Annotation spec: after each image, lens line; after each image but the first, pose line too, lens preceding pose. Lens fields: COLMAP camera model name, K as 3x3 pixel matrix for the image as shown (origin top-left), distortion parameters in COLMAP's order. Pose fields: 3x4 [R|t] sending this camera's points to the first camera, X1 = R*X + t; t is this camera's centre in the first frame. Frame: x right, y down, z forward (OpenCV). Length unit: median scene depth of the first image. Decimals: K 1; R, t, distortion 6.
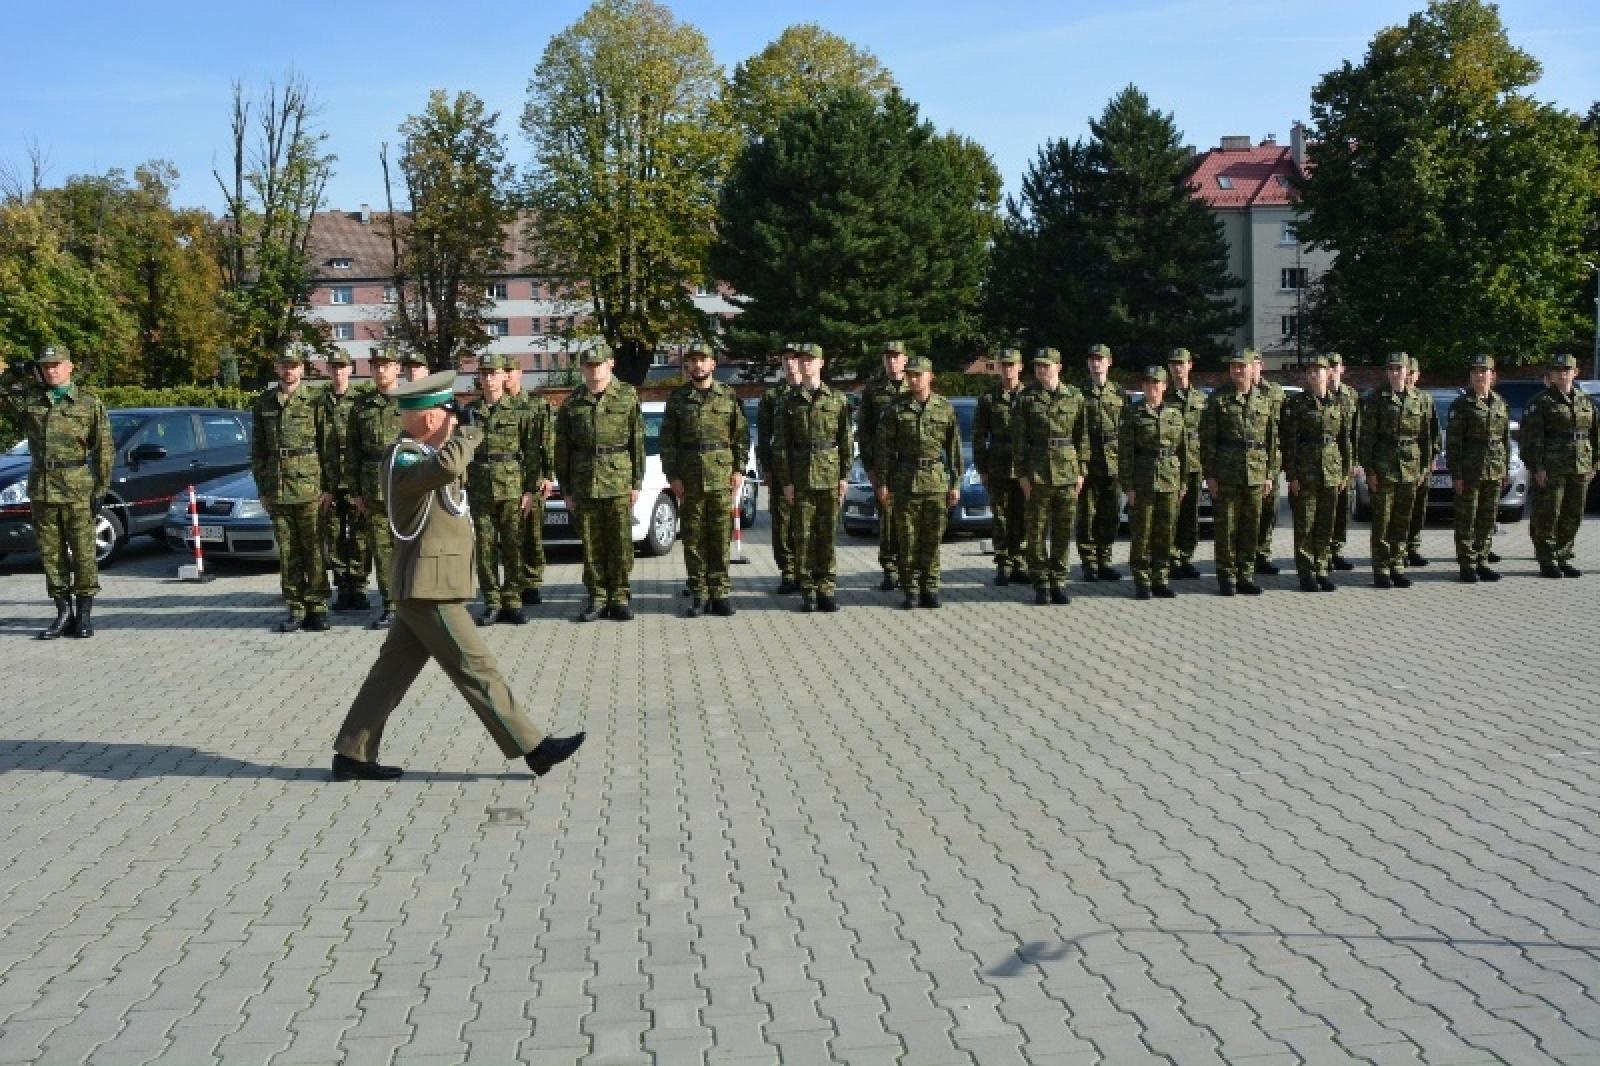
lens RADIAL K [[1259.2, 0, 772.6], [0, 1259.2, 533.5], [0, 0, 1]] dist [-0.169289, 0.157394]
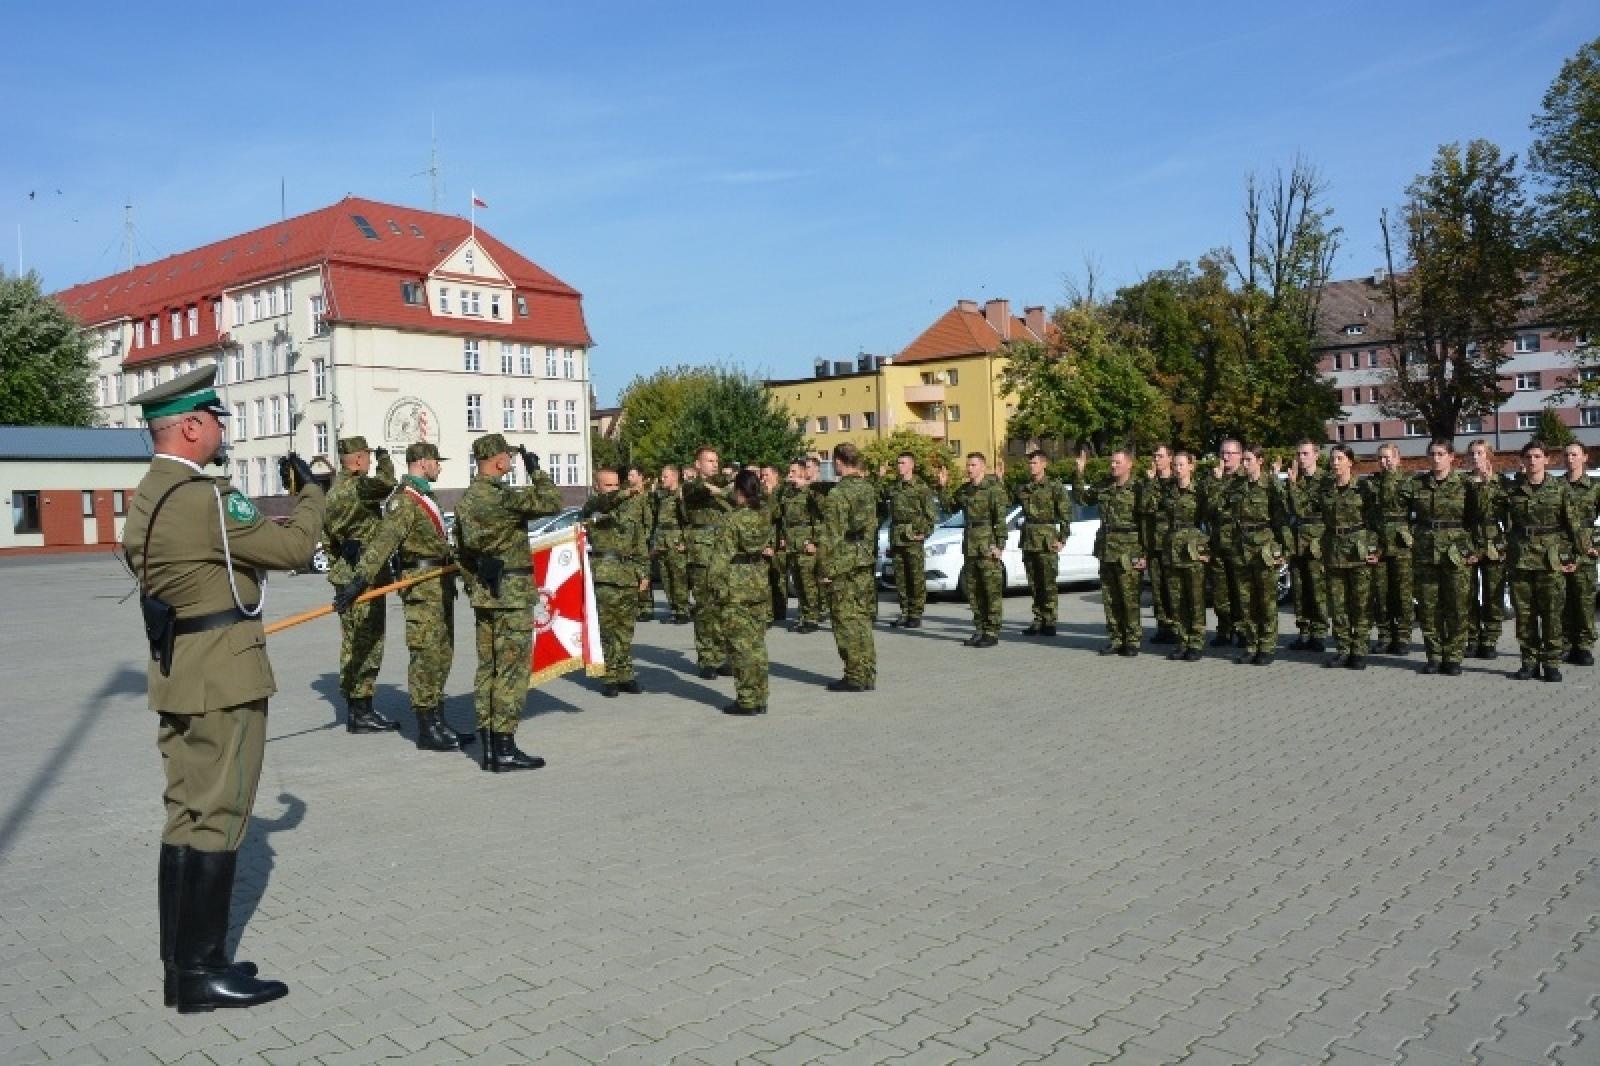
lens RADIAL K [[1259.2, 0, 781.1], [0, 1259.2, 532.2], [0, 0, 1]] dist [-0.169289, 0.157394]
pose [[0.625512, 0.013801, -0.780092, 0.157167], [-0.051641, 0.998383, -0.023746, -0.002219], [0.778504, 0.055138, 0.625213, -0.001451]]
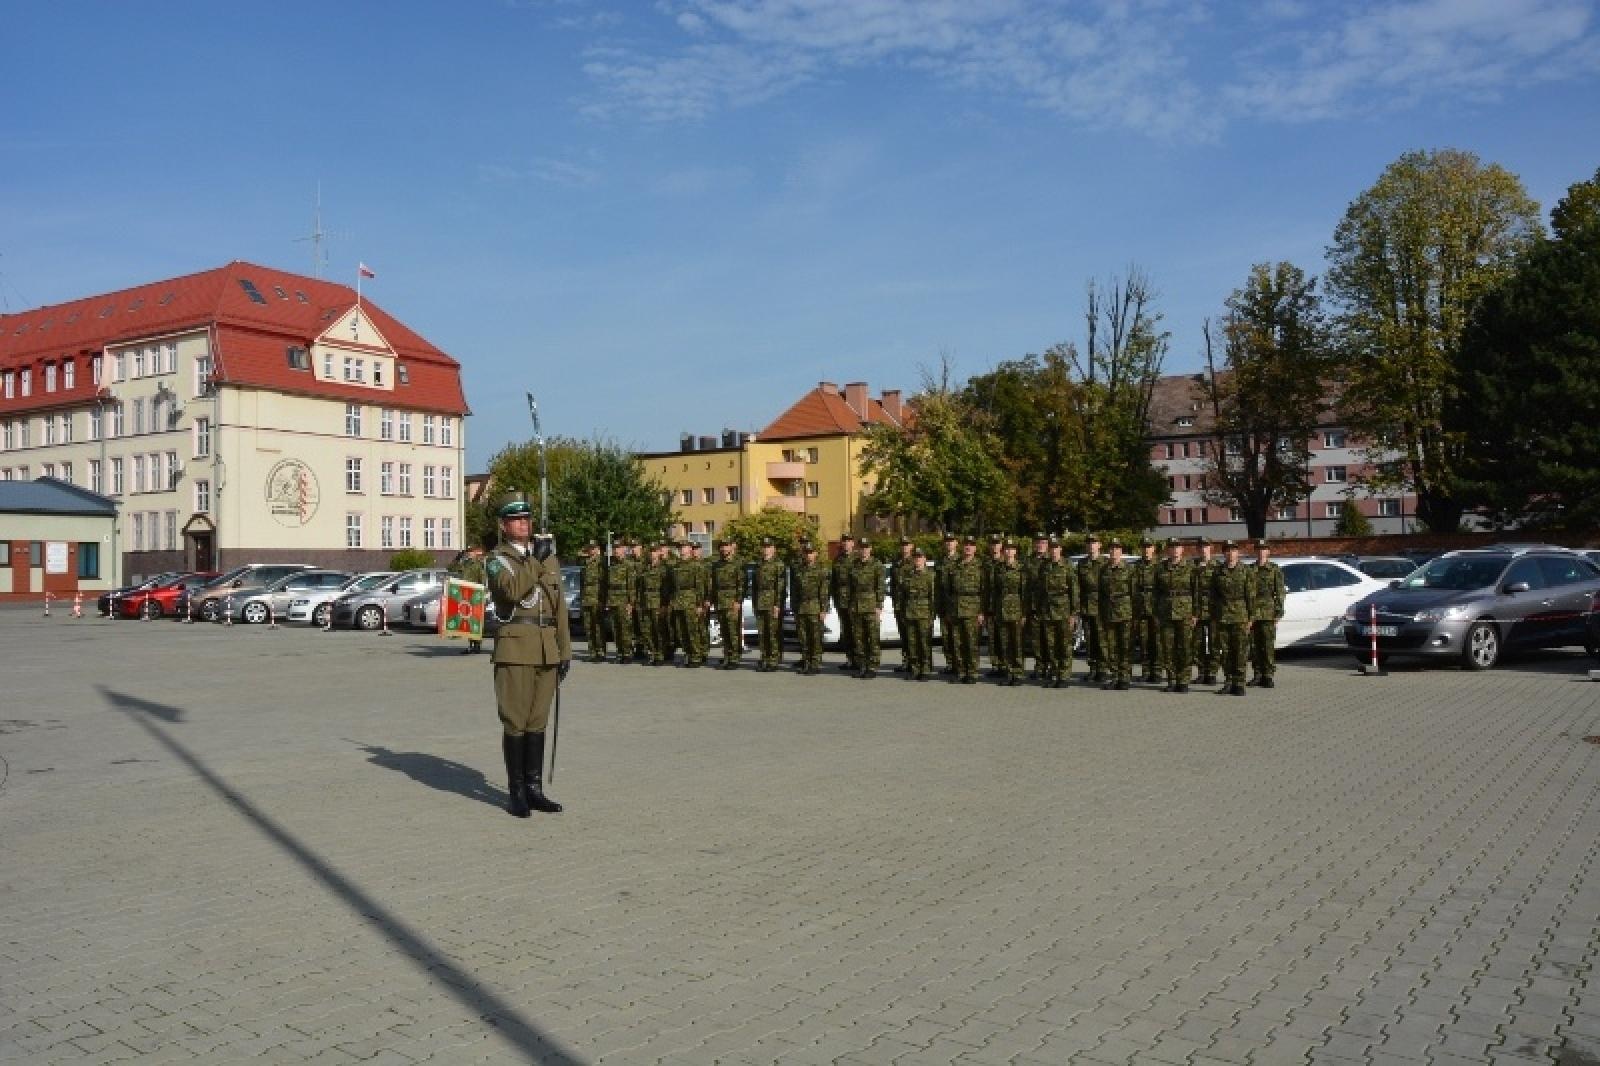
lens RADIAL K [[1259.2, 0, 780.2], [0, 1259.2, 533.2], [0, 0, 1]] dist [-0.169289, 0.157394]
pose [[0.712151, -0.011710, -0.701929, 0.199181], [-0.067780, 0.994043, -0.085350, 0.002448], [0.698746, 0.108359, 0.707115, -0.058443]]
